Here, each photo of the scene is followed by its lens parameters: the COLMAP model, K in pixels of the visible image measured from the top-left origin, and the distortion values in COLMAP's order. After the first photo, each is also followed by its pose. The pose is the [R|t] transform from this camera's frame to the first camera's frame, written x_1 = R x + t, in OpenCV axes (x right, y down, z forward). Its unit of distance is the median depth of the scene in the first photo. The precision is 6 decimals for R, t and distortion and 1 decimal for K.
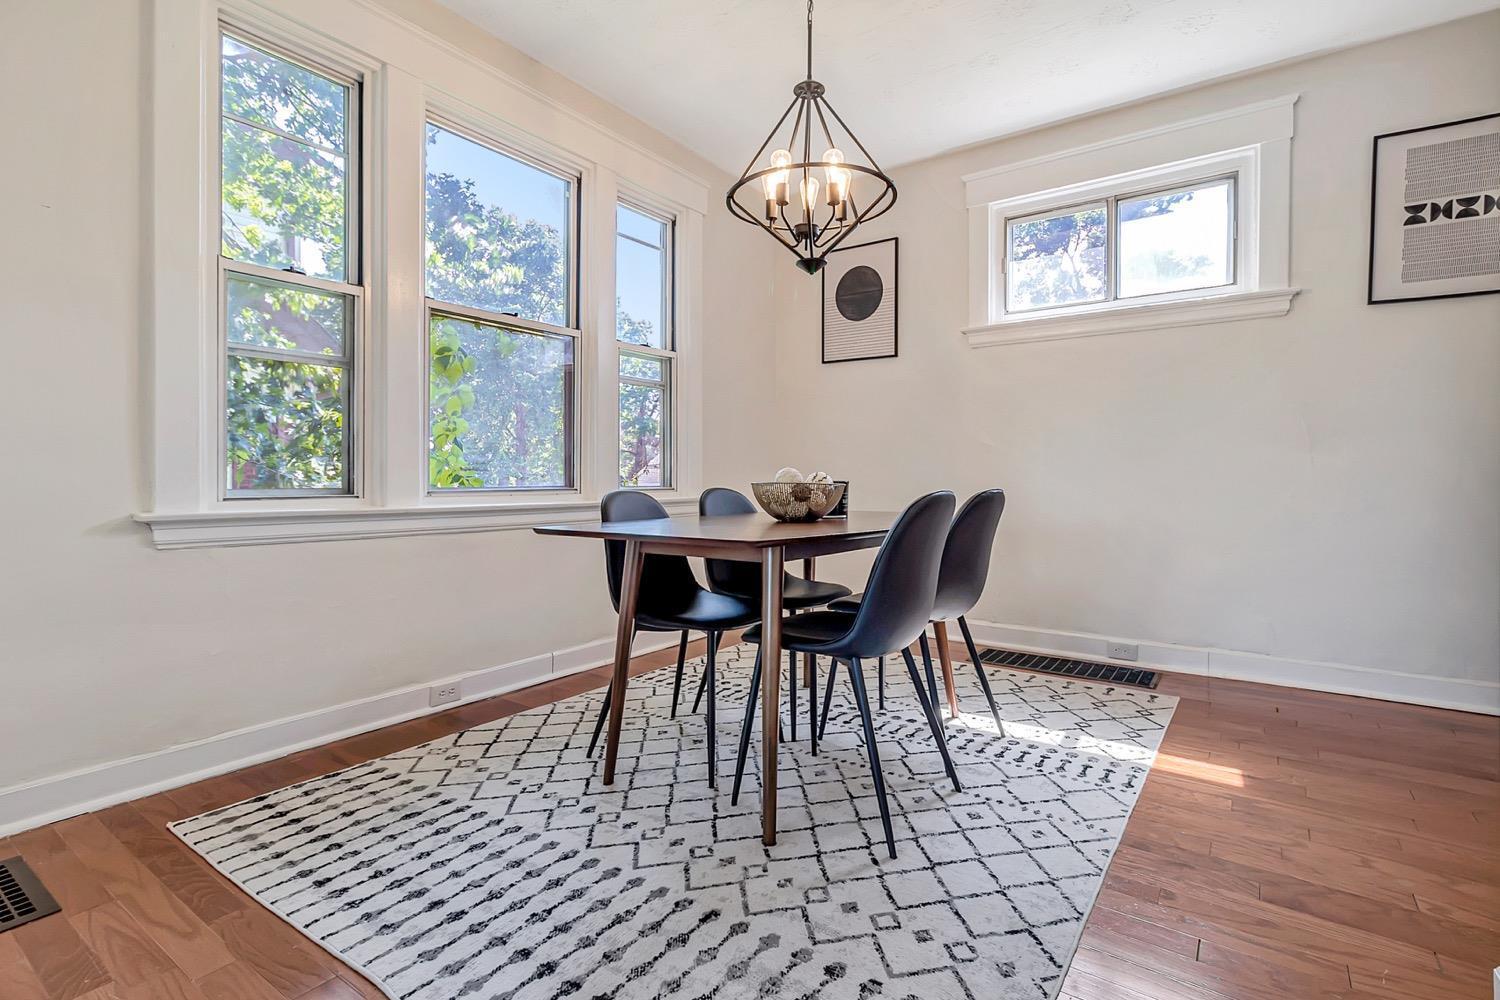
lens RADIAL K [[704.5, 0, 757.1], [0, 704.5, 479.3], [0, 0, 1]] dist [-0.000239, 0.000127]
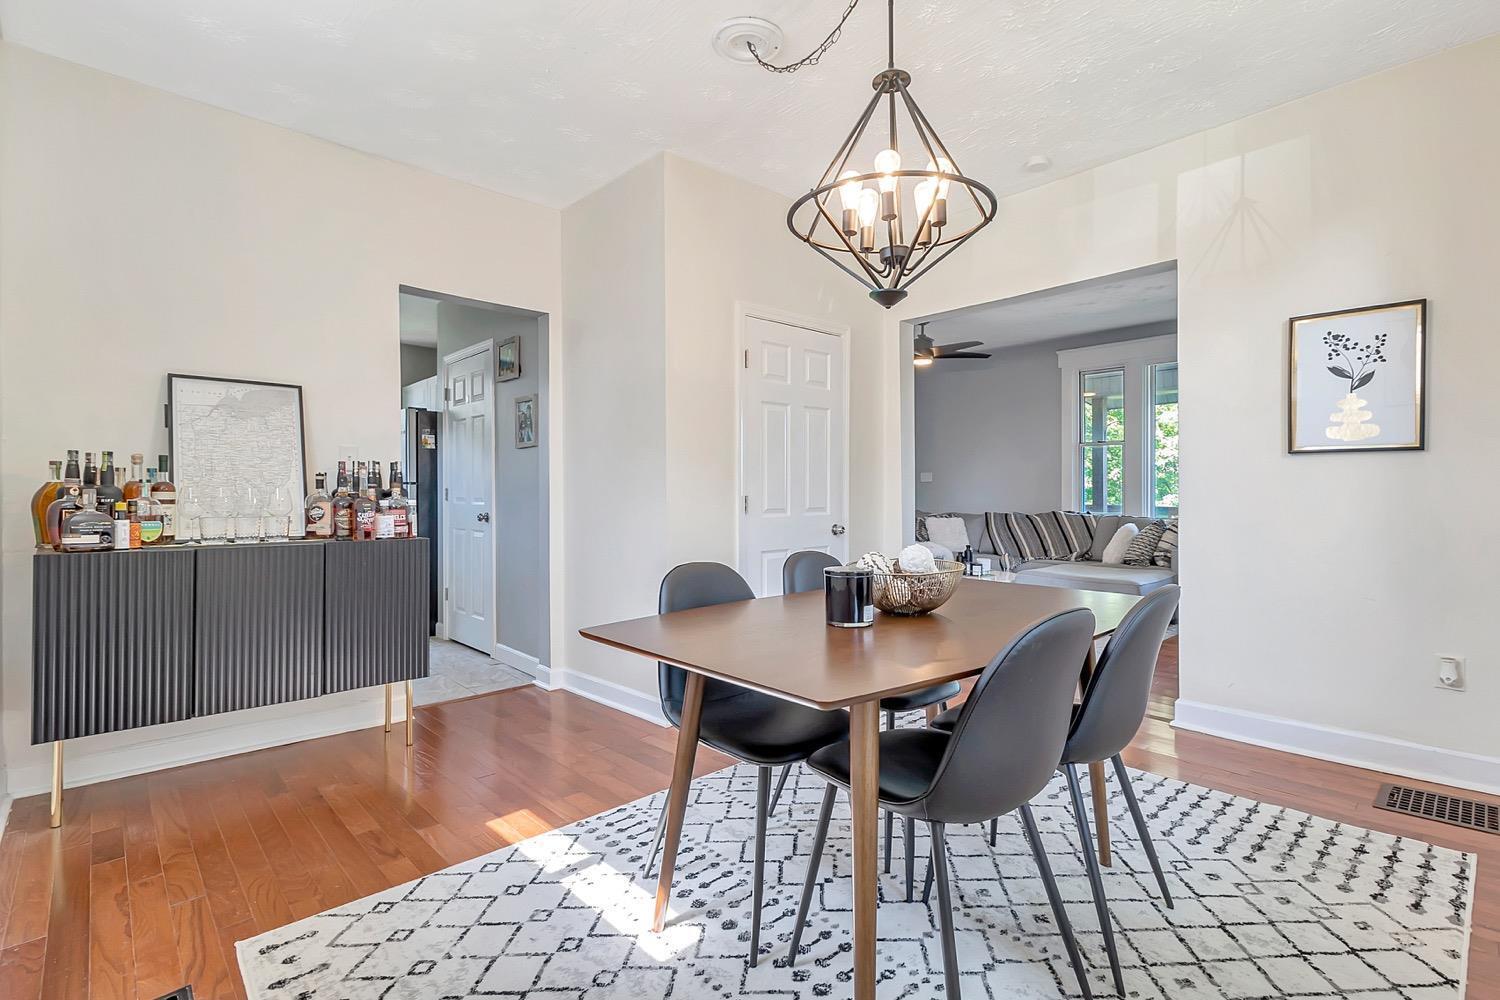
lens RADIAL K [[704.5, 0, 757.1], [0, 704.5, 479.3], [0, 0, 1]] dist [-0.000239, 0.000127]
pose [[-0.981528, 0.008017, 0.191153, 0.074625], [0.004660, 0.999827, -0.018002, -0.092877], [-0.191264, -0.016779, -0.981395, 2.079892]]
